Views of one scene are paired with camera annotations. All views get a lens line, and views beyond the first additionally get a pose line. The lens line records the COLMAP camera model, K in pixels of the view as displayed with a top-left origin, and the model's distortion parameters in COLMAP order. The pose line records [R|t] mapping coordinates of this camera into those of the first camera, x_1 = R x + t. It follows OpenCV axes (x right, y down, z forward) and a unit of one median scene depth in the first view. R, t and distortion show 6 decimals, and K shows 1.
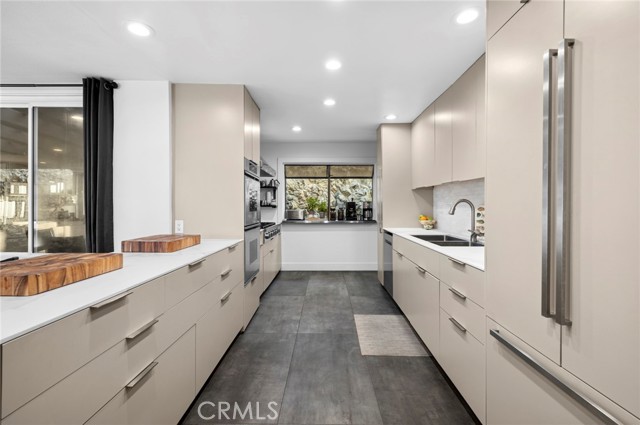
lens RADIAL K [[300.2, 0, 324.1], [0, 300.2, 207.1], [0, 0, 1]] dist [0.002090, 0.000213]
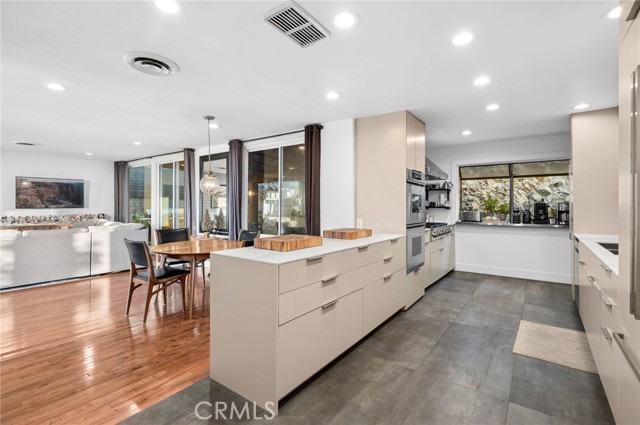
lens RADIAL K [[300.2, 0, 316.8], [0, 300.2, 207.4], [0, 0, 1]] dist [0.002090, 0.000213]
pose [[0.804518, 0.003406, -0.593919, 0.161718], [-0.003097, 0.999994, 0.001539, -0.007264], [0.593920, 0.000601, 0.804524, -0.200056]]
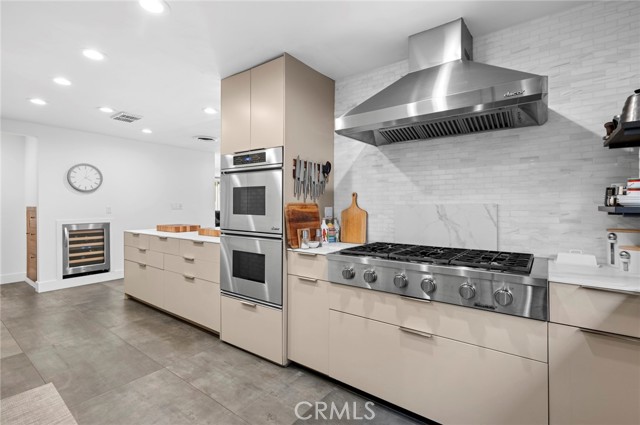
lens RADIAL K [[300.2, 0, 322.7], [0, 300.2, 209.9], [0, 0, 1]] dist [0.002090, 0.000213]
pose [[-0.599780, 0.013679, -0.800048, 0.281045], [0.001163, 0.999868, 0.016224, -0.010323], [0.800164, 0.008800, -0.599717, 1.749025]]
